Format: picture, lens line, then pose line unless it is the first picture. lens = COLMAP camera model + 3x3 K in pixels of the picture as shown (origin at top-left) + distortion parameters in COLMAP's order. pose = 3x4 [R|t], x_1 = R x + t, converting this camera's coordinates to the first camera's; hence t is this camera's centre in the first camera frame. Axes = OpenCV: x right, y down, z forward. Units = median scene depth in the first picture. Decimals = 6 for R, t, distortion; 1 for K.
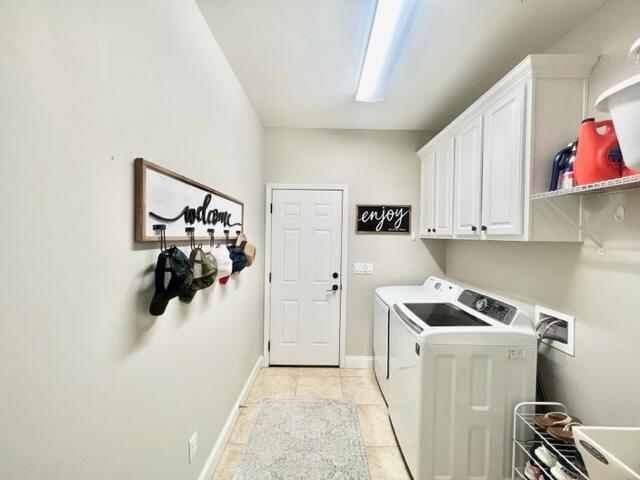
lens RADIAL K [[258.2, 0, 319.7], [0, 258.2, 240.0], [0, 0, 1]] dist [-0.001053, 0.000545]
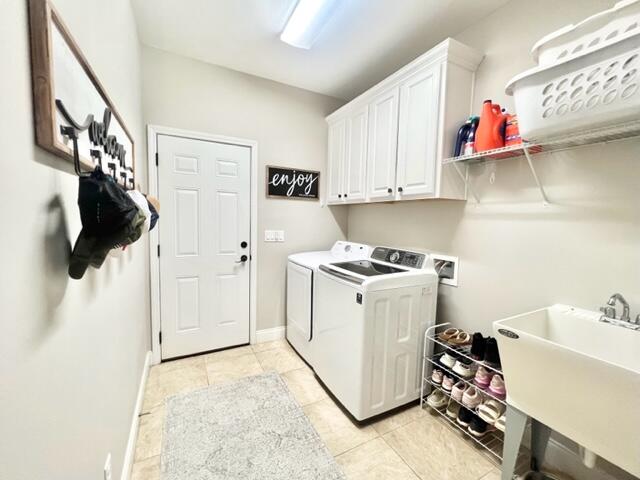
lens RADIAL K [[272.0, 0, 320.6], [0, 272.0, 239.9], [0, 0, 1]] dist [-0.002768, 0.000985]
pose [[0.880144, -0.033521, 0.473522, -0.235846], [-0.000467, 0.997442, 0.071477, 0.085598], [-0.474706, -0.063131, 0.877877, 0.090954]]
